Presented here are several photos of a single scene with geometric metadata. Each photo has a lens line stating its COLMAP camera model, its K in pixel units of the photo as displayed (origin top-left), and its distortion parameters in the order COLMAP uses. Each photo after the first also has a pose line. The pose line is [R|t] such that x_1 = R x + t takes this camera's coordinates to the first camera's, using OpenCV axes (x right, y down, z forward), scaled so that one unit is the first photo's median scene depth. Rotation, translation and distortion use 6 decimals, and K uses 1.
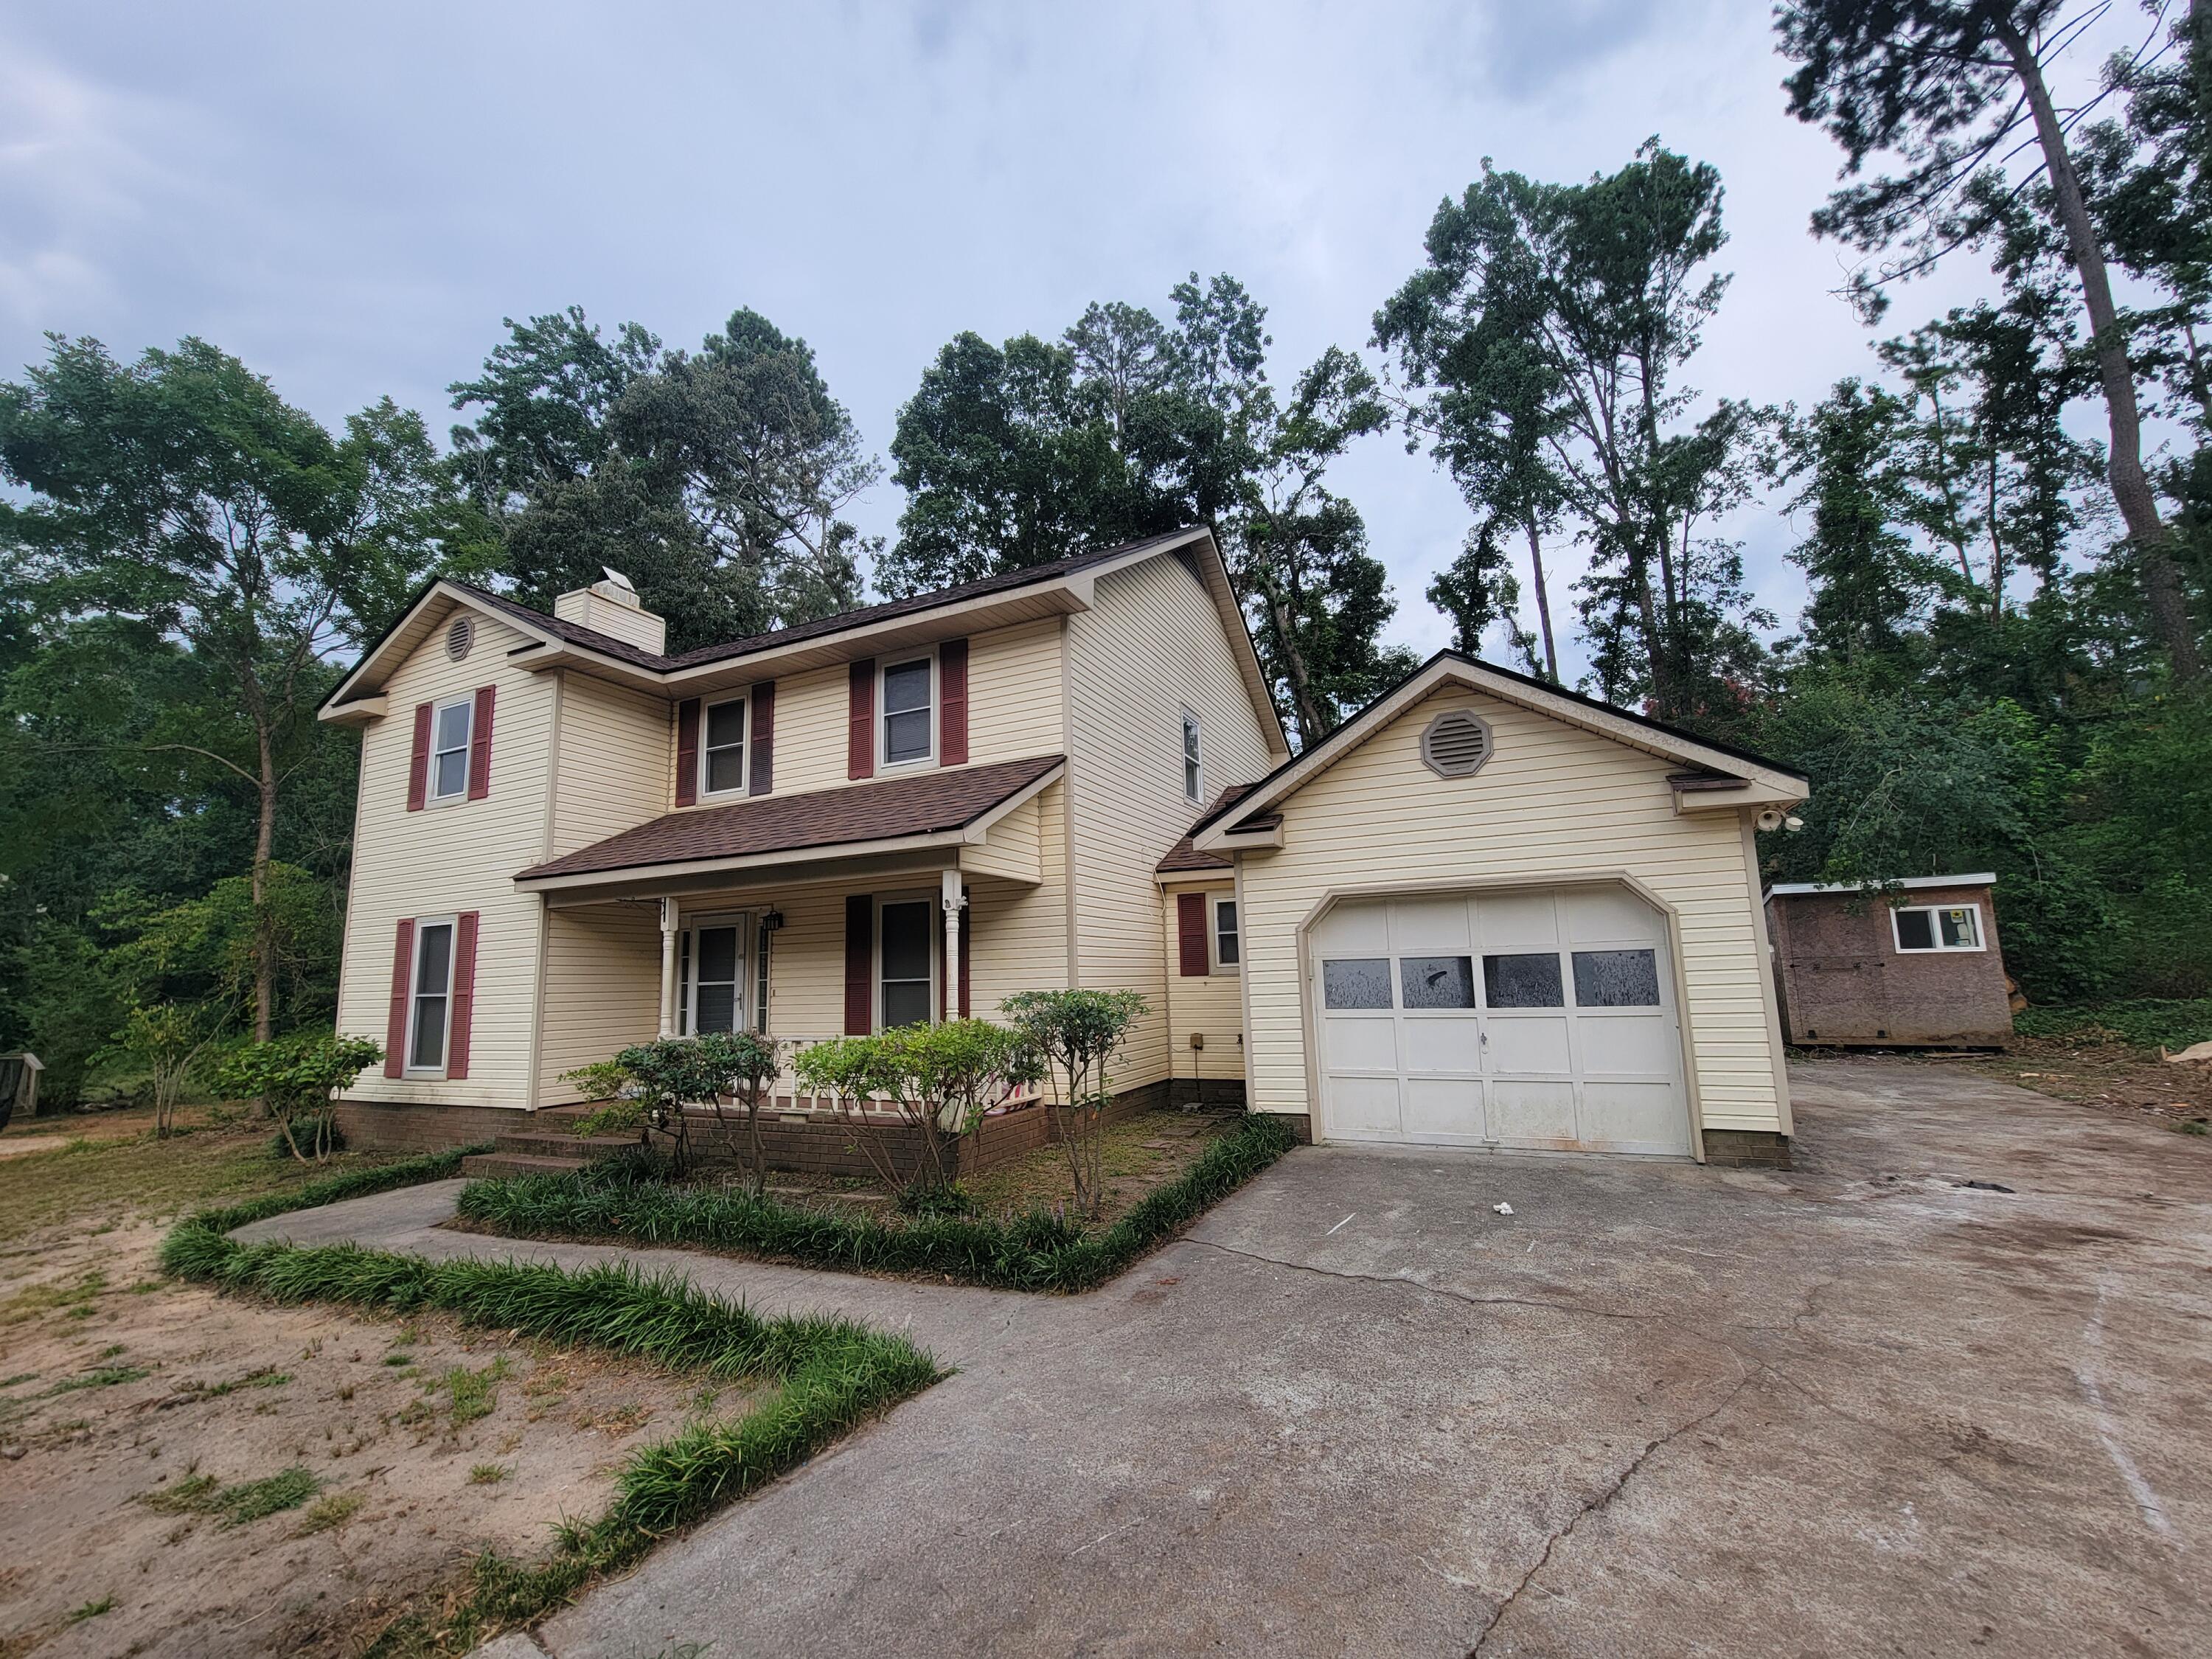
lens RADIAL K [[905.0, 0, 1108.0], [0, 905.0, 849.0], [0, 0, 1]] dist [-0.007670, 0.001657]
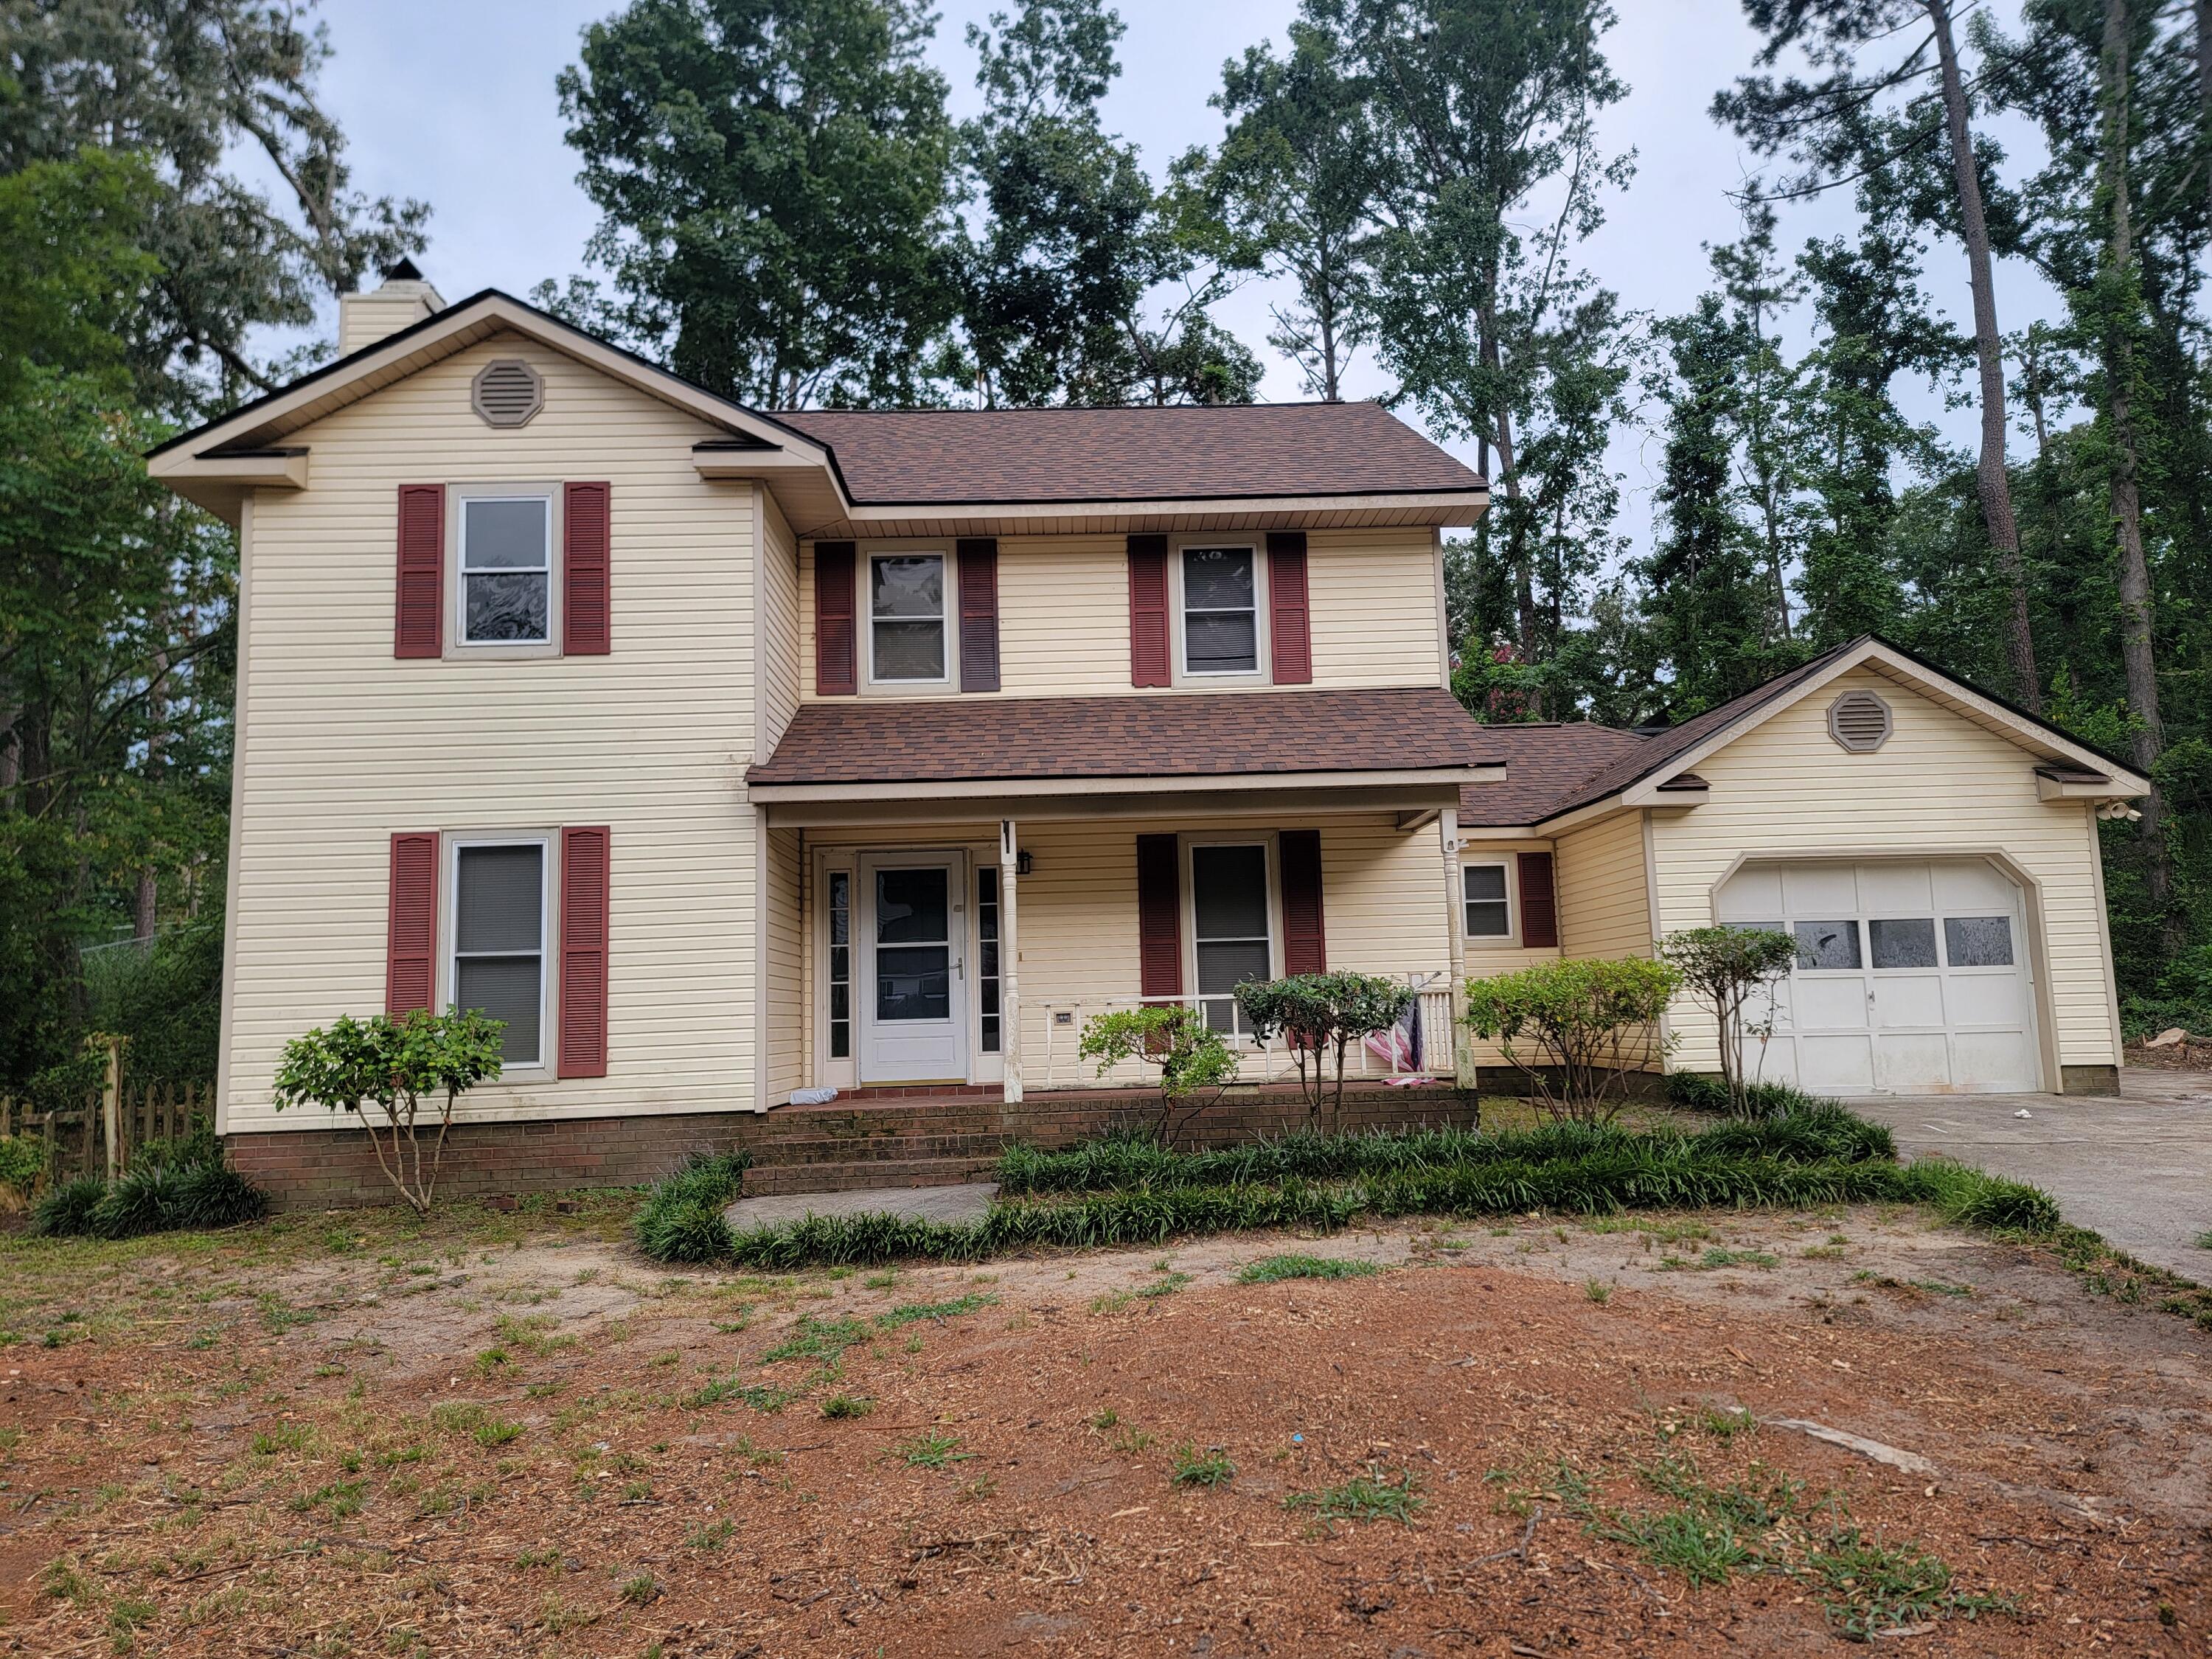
lens RADIAL K [[1537.5, 0, 1104.3], [0, 1537.5, 826.2], [0, 0, 1]] dist [0.050794, -0.006205]
pose [[0.894555, 0.058682, 0.443088, -0.886806], [-0.062029, 0.998050, -0.006949, 0.054794], [-0.442632, -0.021268, 0.896451, -0.184175]]
